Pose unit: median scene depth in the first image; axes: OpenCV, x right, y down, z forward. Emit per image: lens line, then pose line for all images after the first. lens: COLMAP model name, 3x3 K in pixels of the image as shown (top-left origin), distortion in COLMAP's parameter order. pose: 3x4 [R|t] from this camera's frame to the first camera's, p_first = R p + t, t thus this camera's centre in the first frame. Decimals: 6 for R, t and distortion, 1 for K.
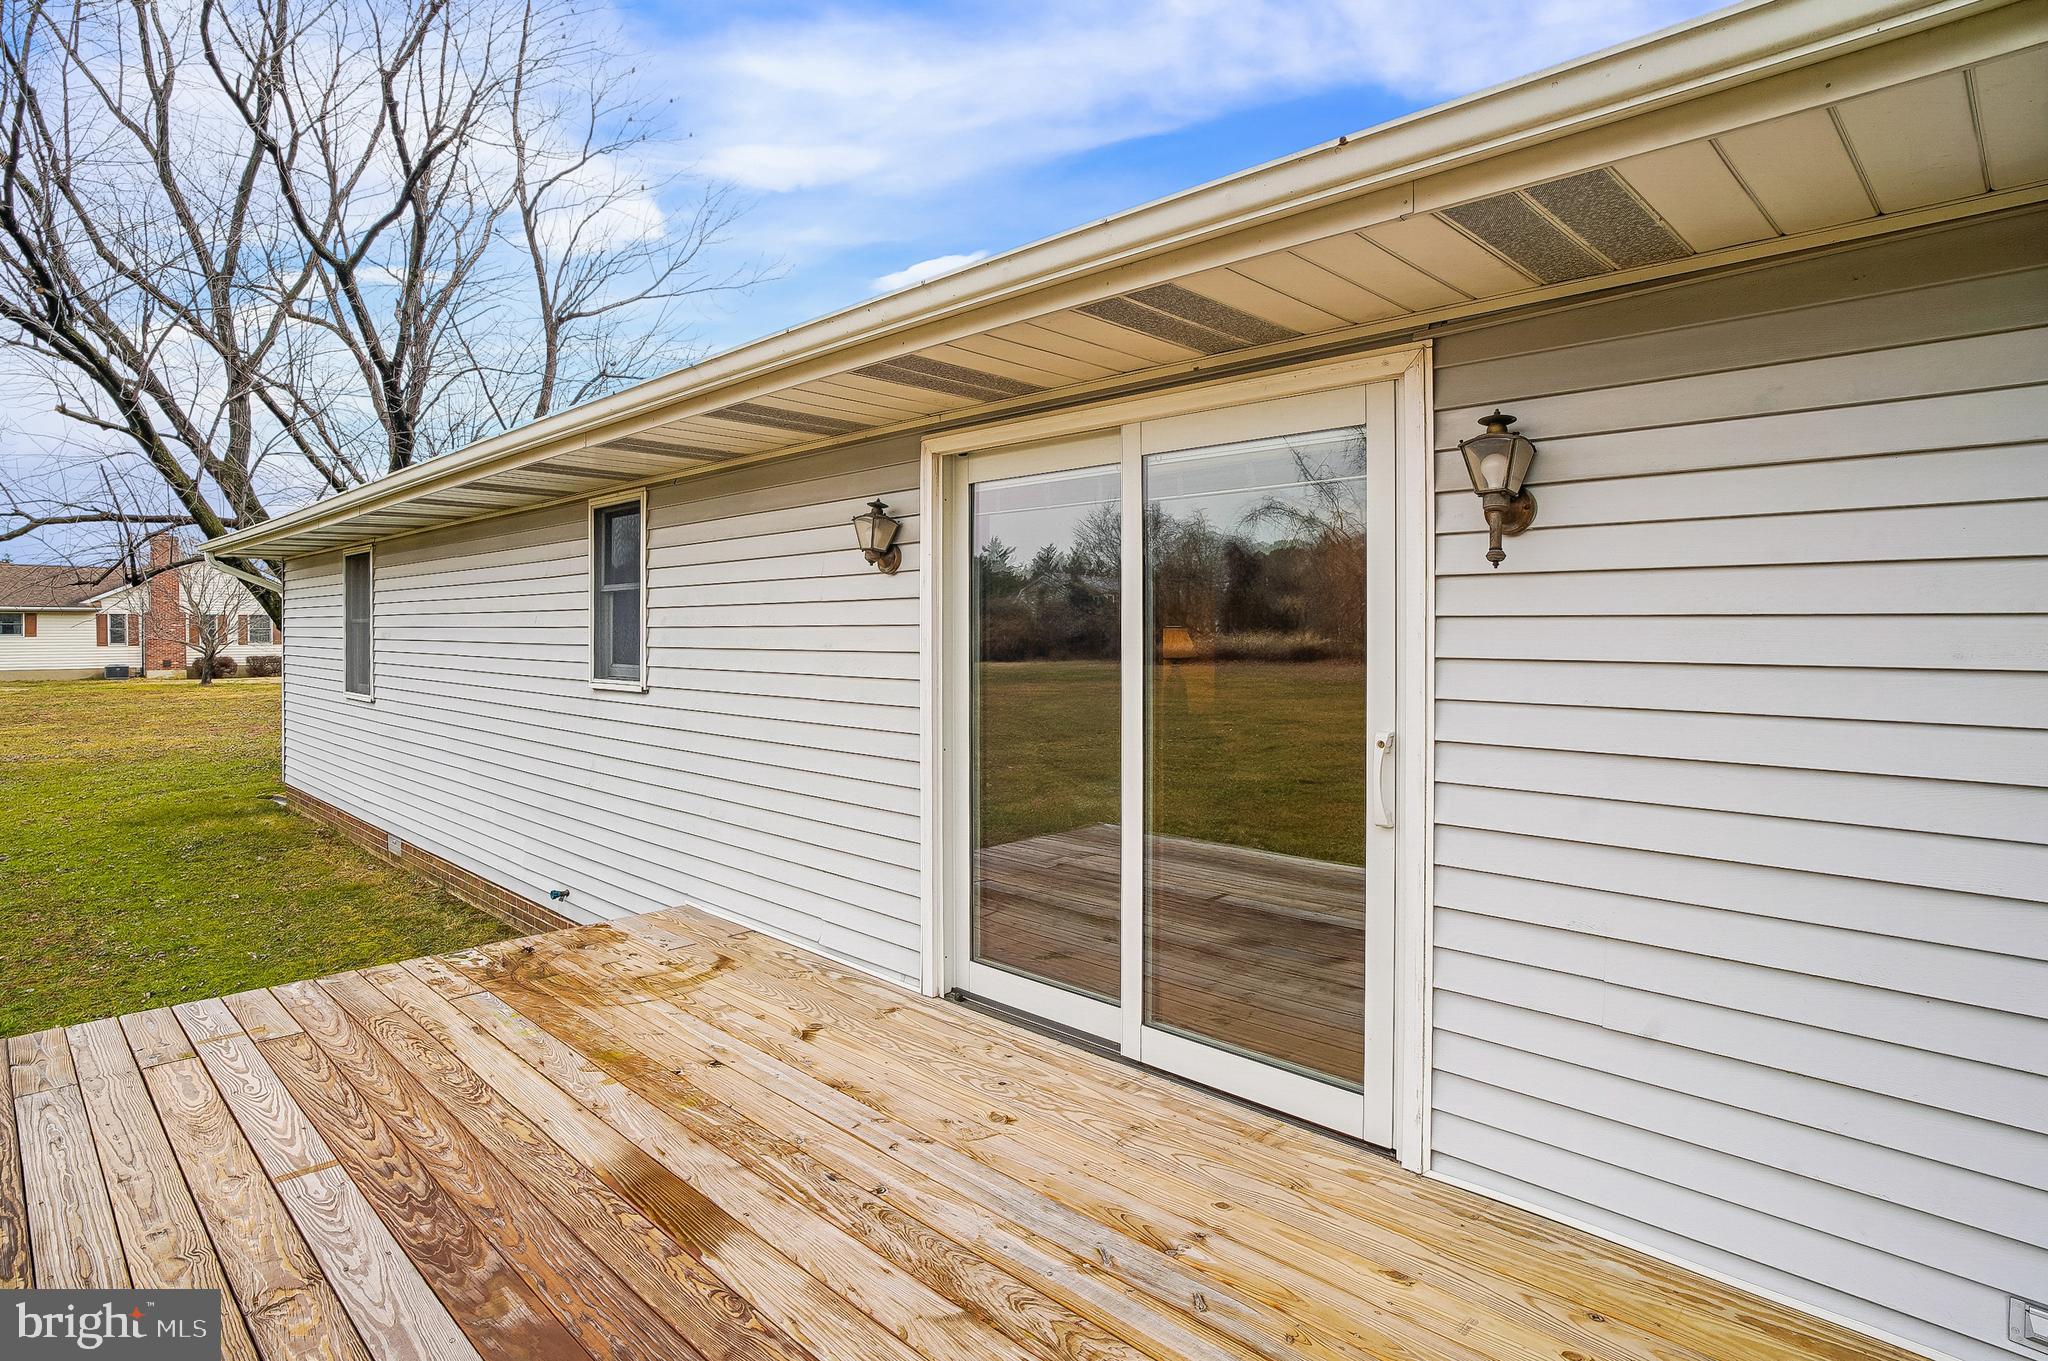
lens RADIAL K [[1090.4, 0, 1028.9], [0, 1090.4, 670.1], [0, 0, 1]] dist [-0.047650, 0.020124]
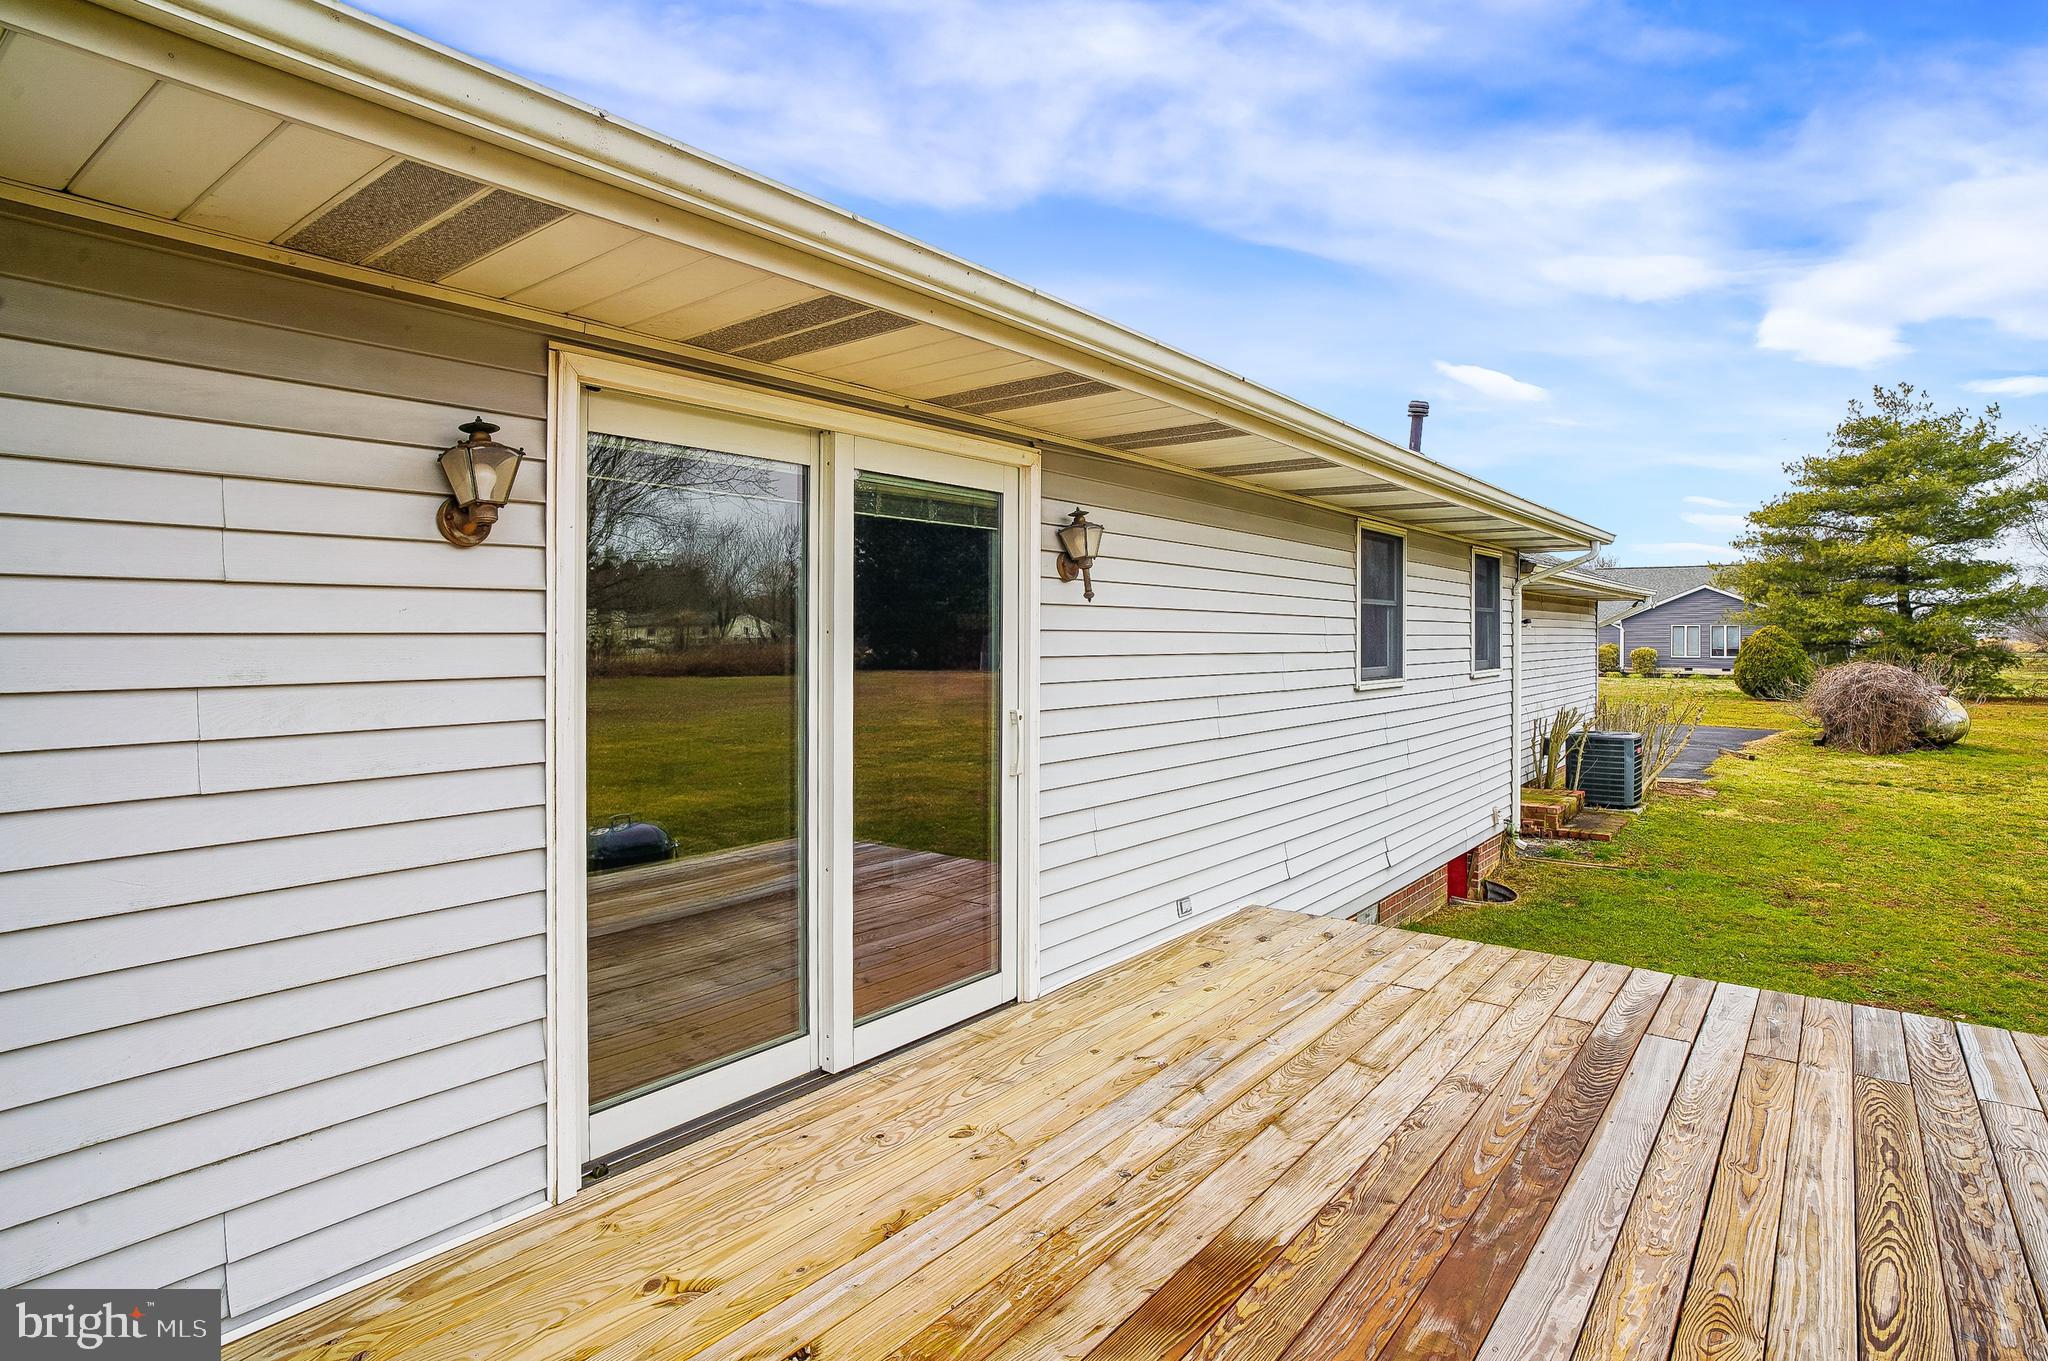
lens RADIAL K [[1090.4, 0, 1016.7], [0, 1090.4, 672.2], [0, 0, 1]] dist [-0.047650, 0.020124]
pose [[-0.117887, -0.037931, 0.992302, -1.071772], [0.032169, 0.998600, 0.041993, -0.051639], [-0.992506, 0.036872, -0.116502, 1.126023]]
